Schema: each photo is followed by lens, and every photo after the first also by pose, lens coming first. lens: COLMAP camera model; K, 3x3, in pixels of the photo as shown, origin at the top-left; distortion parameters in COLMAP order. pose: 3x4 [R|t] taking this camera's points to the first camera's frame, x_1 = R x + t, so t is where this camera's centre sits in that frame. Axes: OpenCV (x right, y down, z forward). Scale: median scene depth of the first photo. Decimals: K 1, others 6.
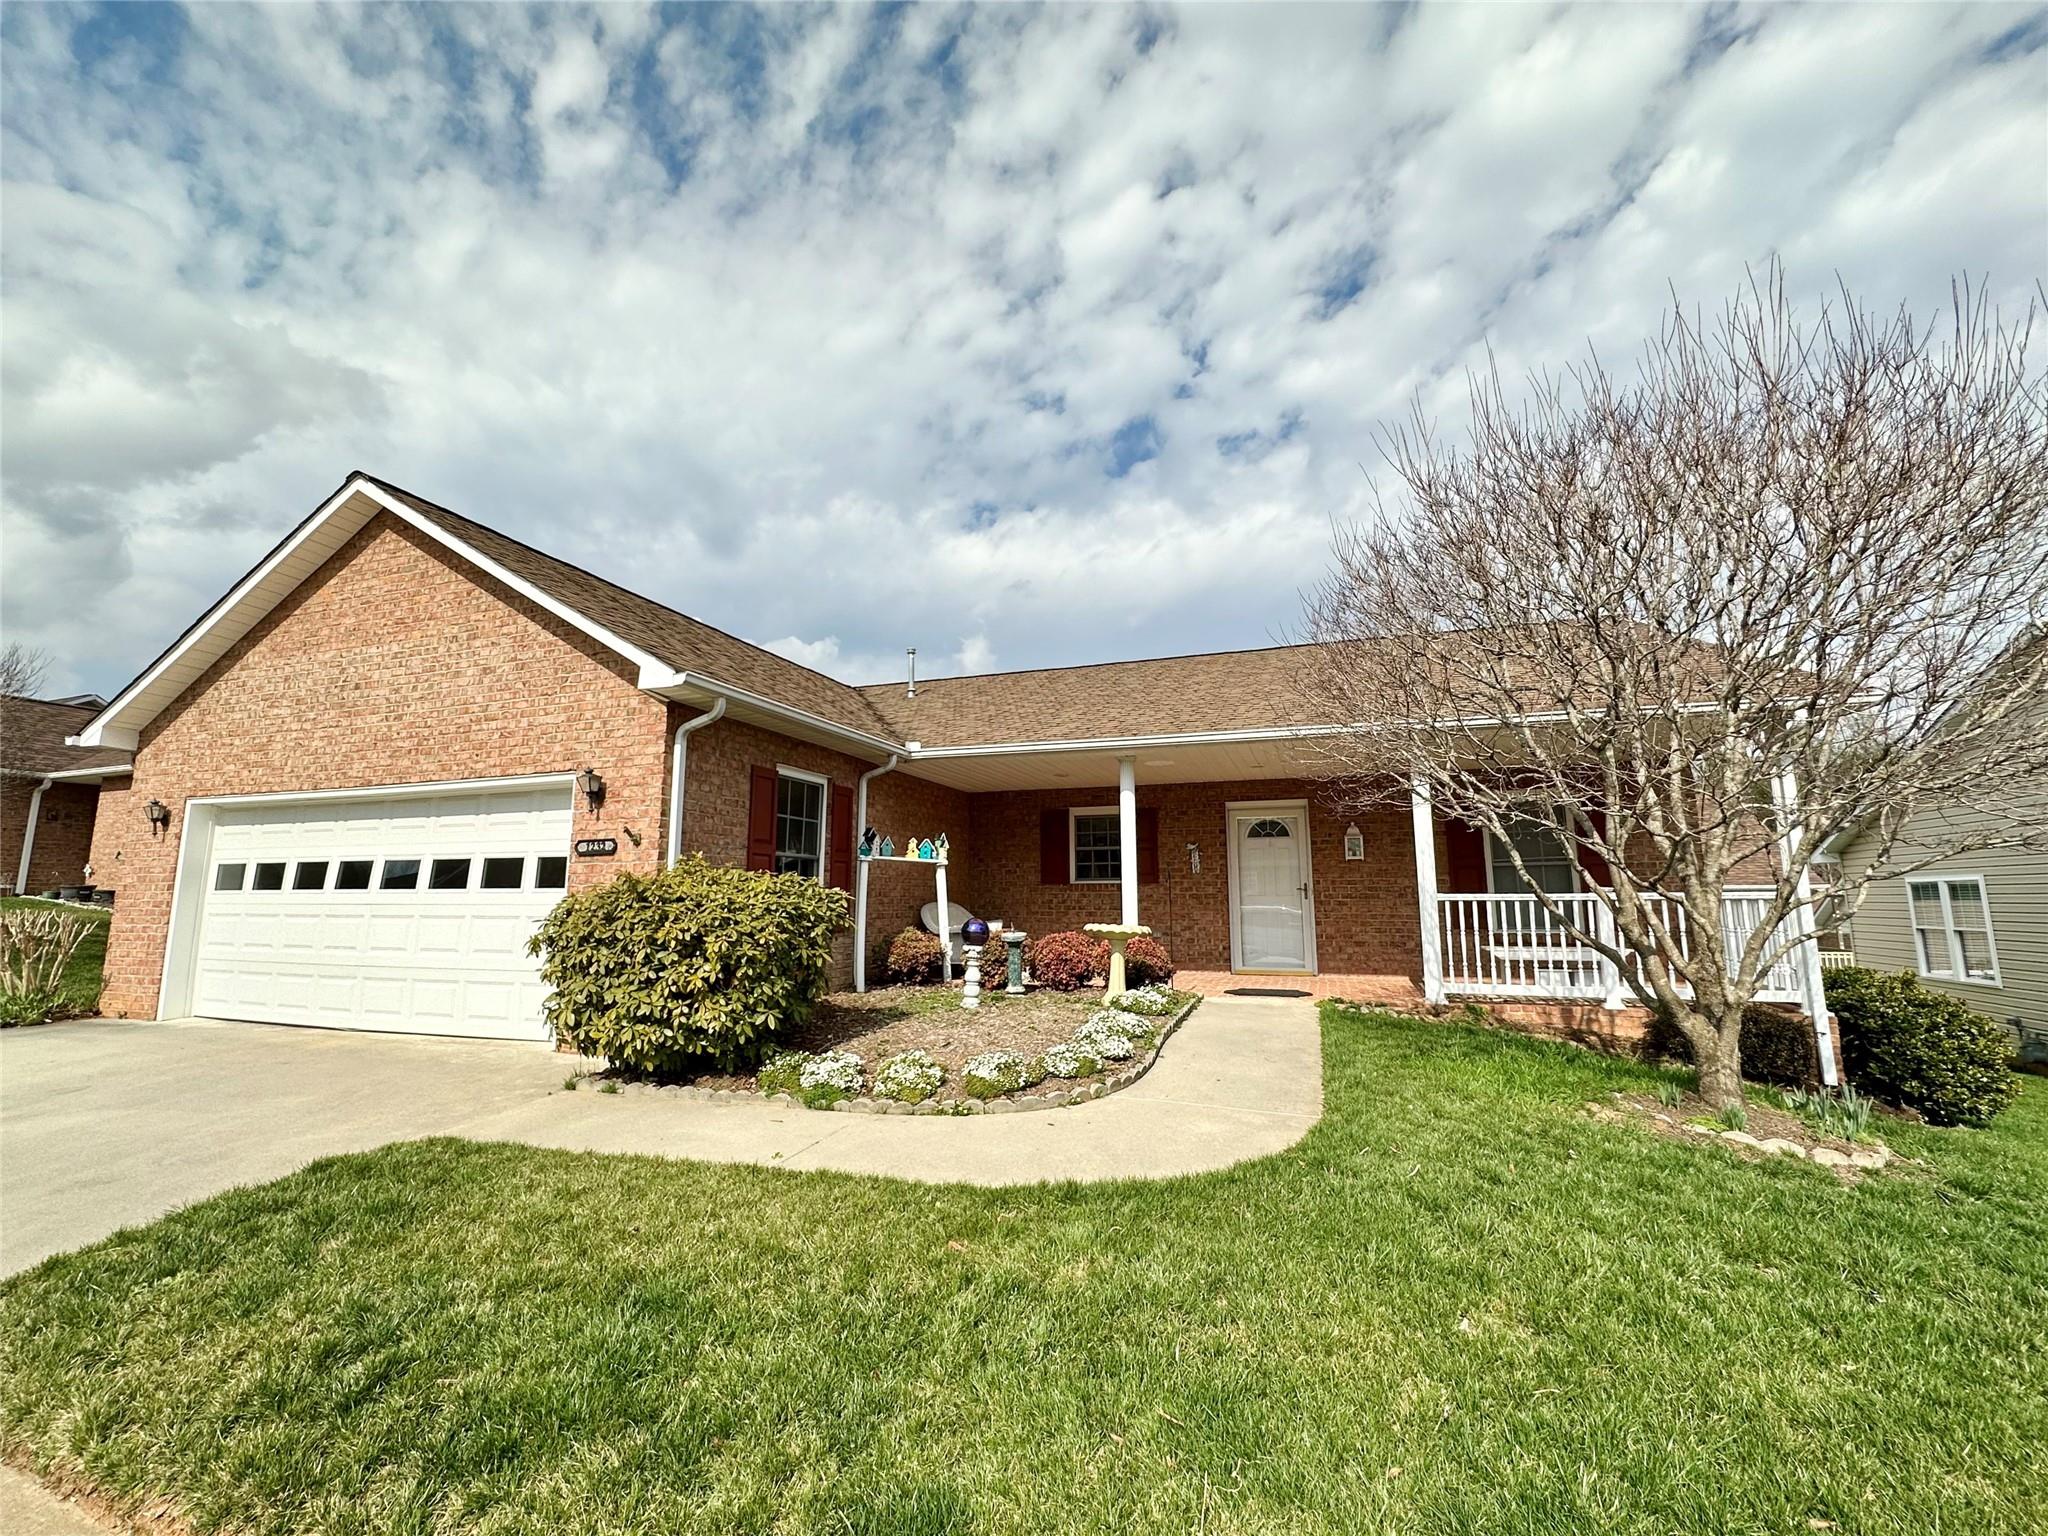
lens RADIAL K [[822.7, 0, 1040.1], [0, 822.7, 762.8], [0, 0, 1]] dist [-0.002732, 0.000210]
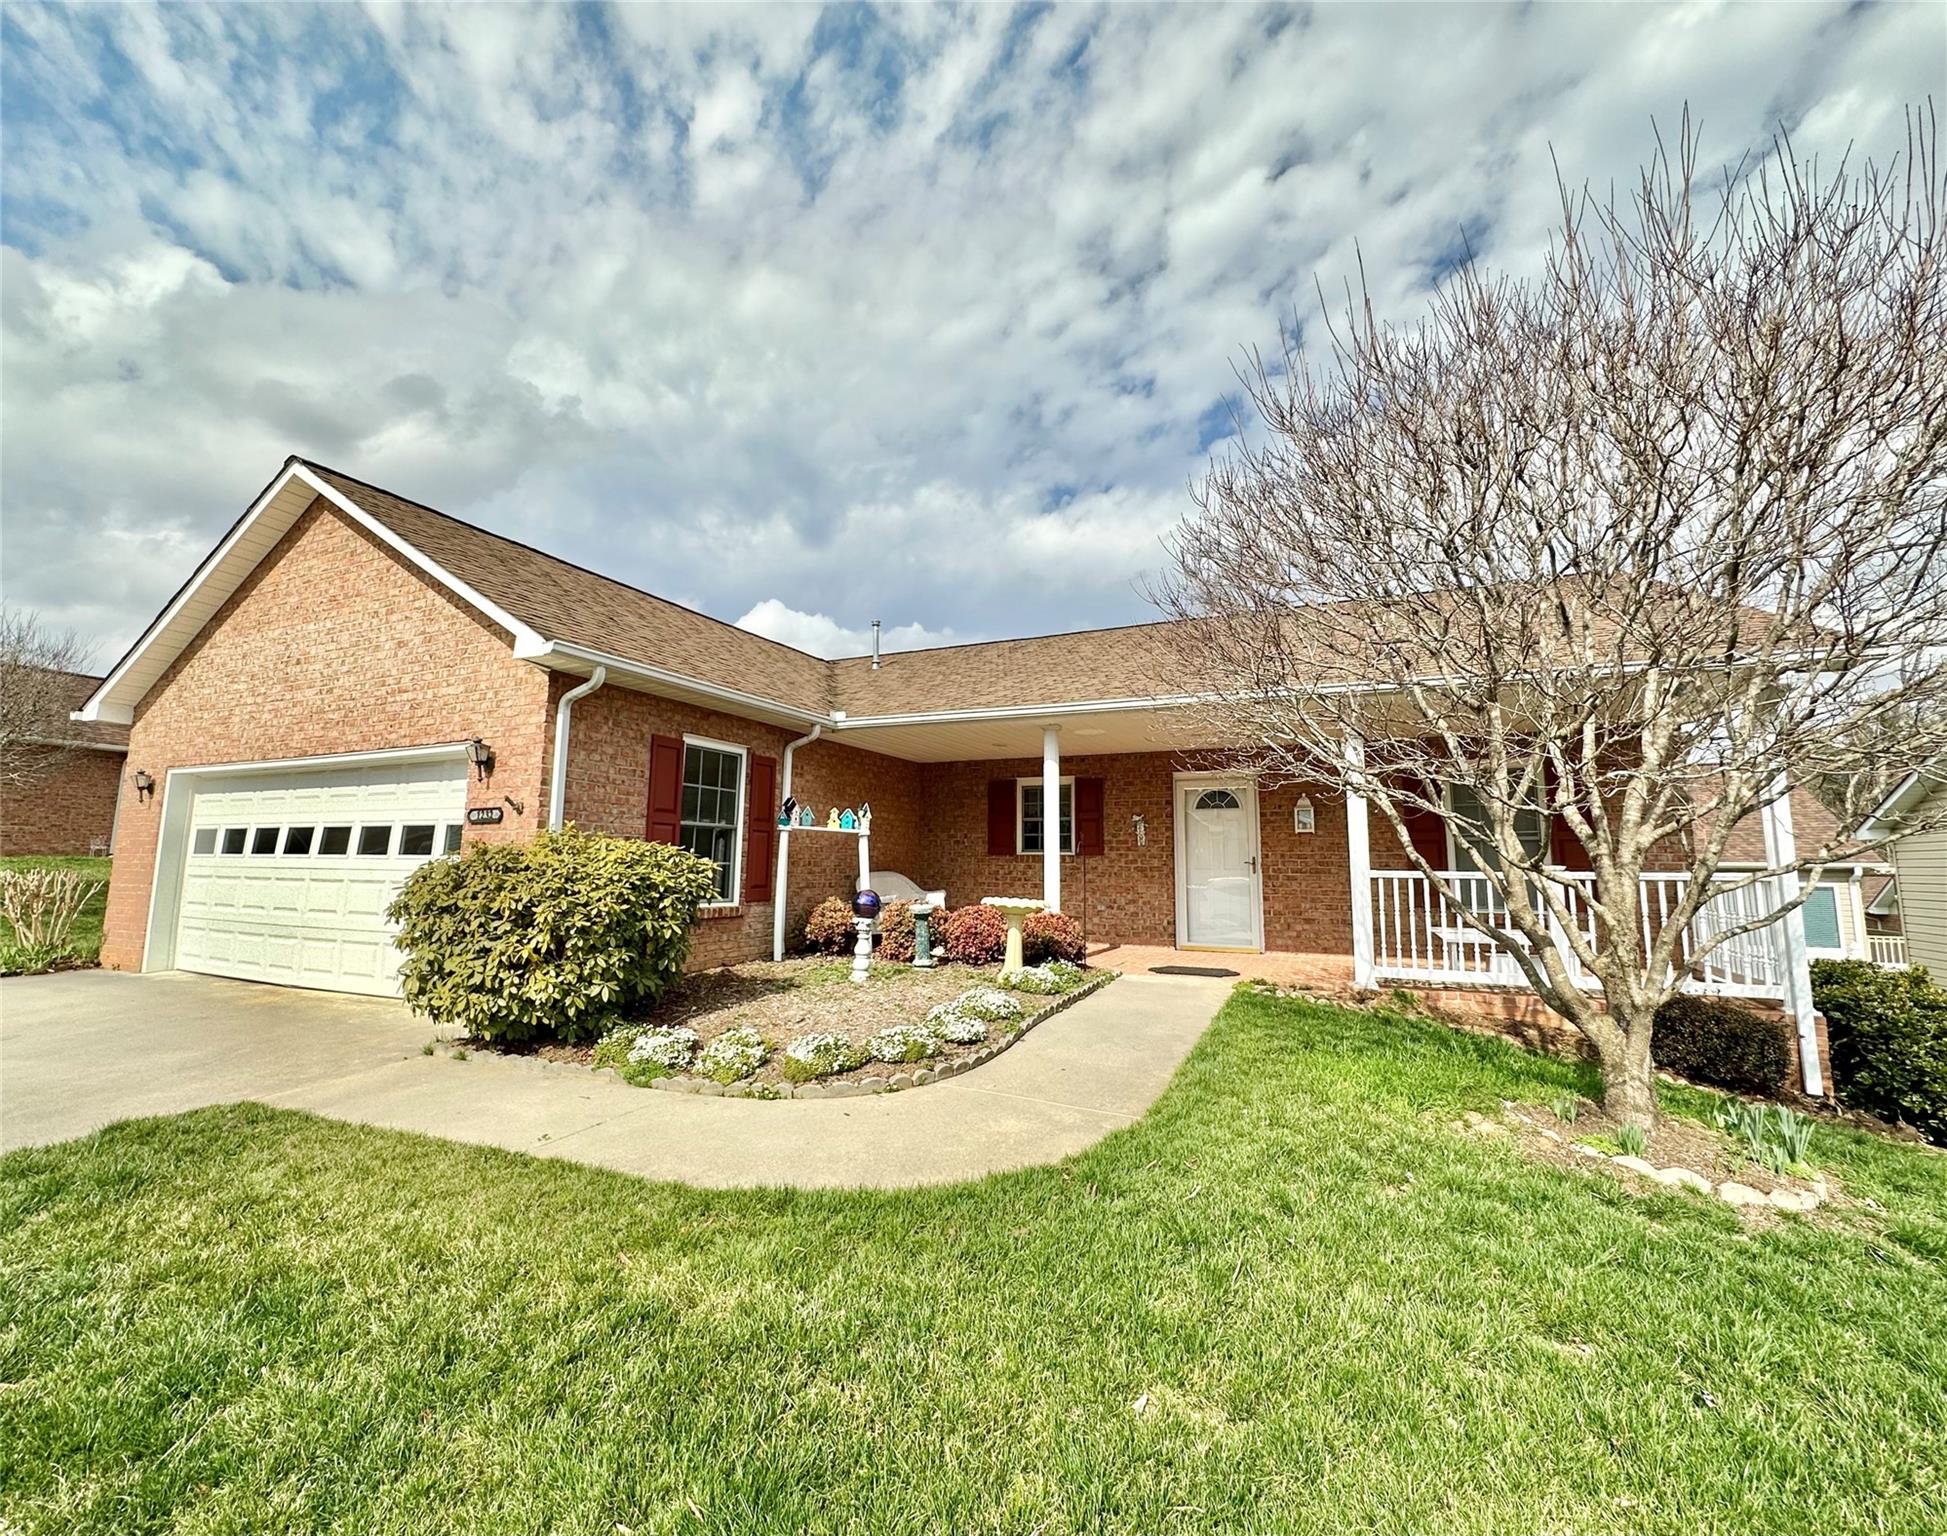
lens RADIAL K [[806.6, 0, 964.1], [0, 806.6, 749.8], [0, 0, 1]] dist [-0.002253, 0.000088]
pose [[0.995322, -0.002628, -0.096572, 0.146439], [0.004442, 0.999818, 0.018566, 0.005539], [0.096506, -0.018908, 0.995153, 0.067369]]
